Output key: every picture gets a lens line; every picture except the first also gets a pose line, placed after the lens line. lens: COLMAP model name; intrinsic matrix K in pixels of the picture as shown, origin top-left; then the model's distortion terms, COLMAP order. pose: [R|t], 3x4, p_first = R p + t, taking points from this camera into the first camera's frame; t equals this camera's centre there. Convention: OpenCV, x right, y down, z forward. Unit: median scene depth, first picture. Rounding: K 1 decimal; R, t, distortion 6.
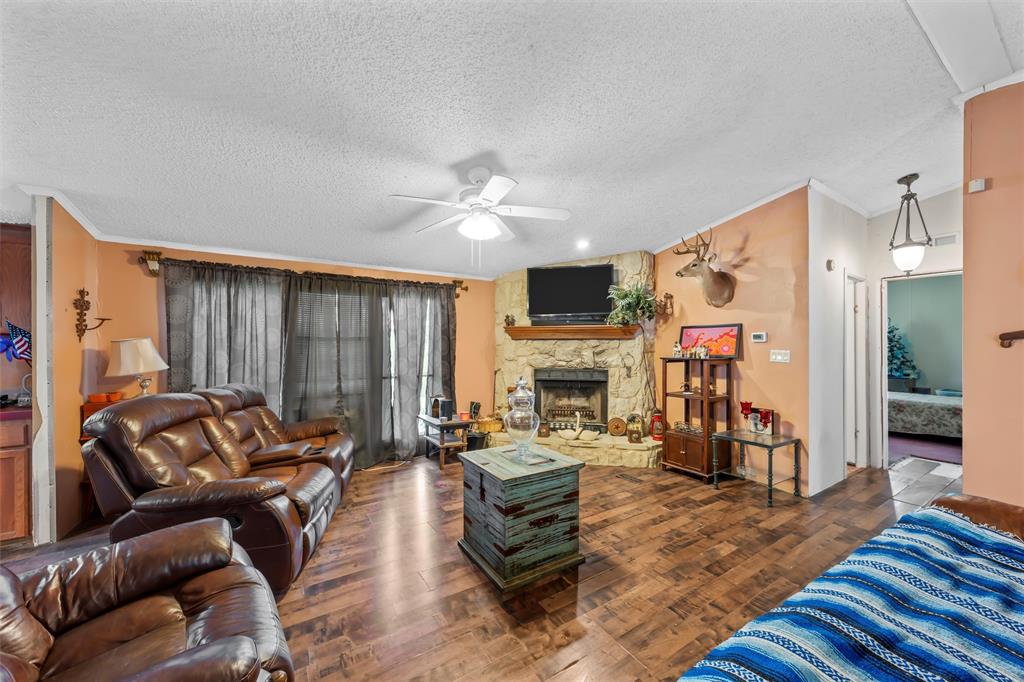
lens RADIAL K [[378.2, 0, 507.9], [0, 378.2, 345.8], [0, 0, 1]] dist [0.002160, 0.000061]
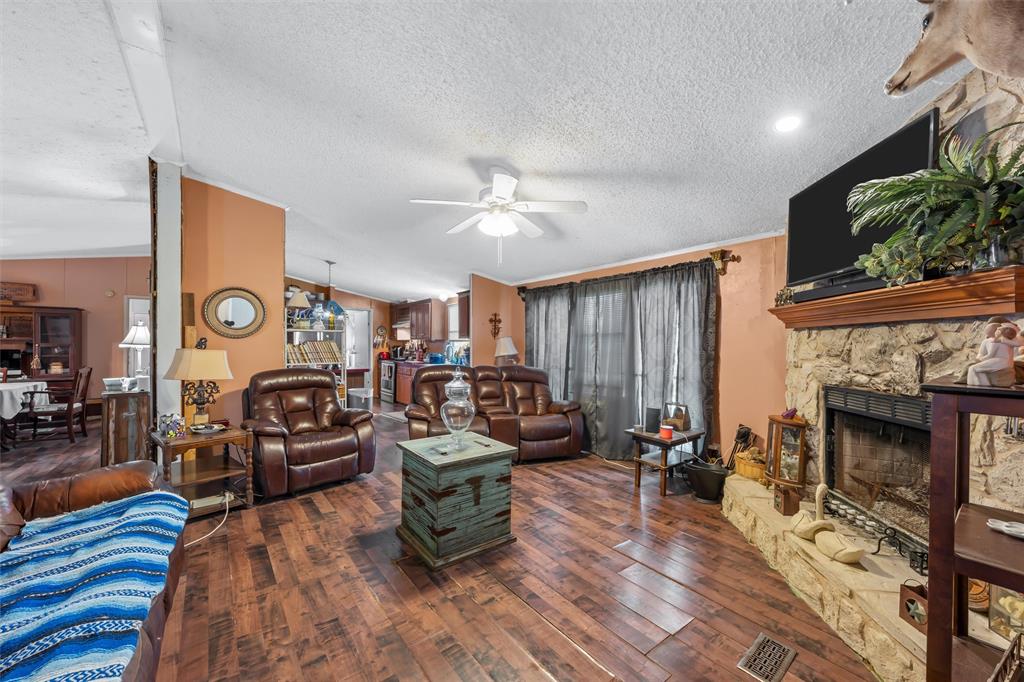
lens RADIAL K [[378.2, 0, 496.1], [0, 378.2, 345.0], [0, 0, 1]] dist [0.002160, 0.000061]
pose [[0.093324, 0.003991, -0.995628, 0.584750], [-0.007706, 0.999965, 0.003286, 0.008290], [0.995606, 0.007366, 0.093351, 0.549971]]
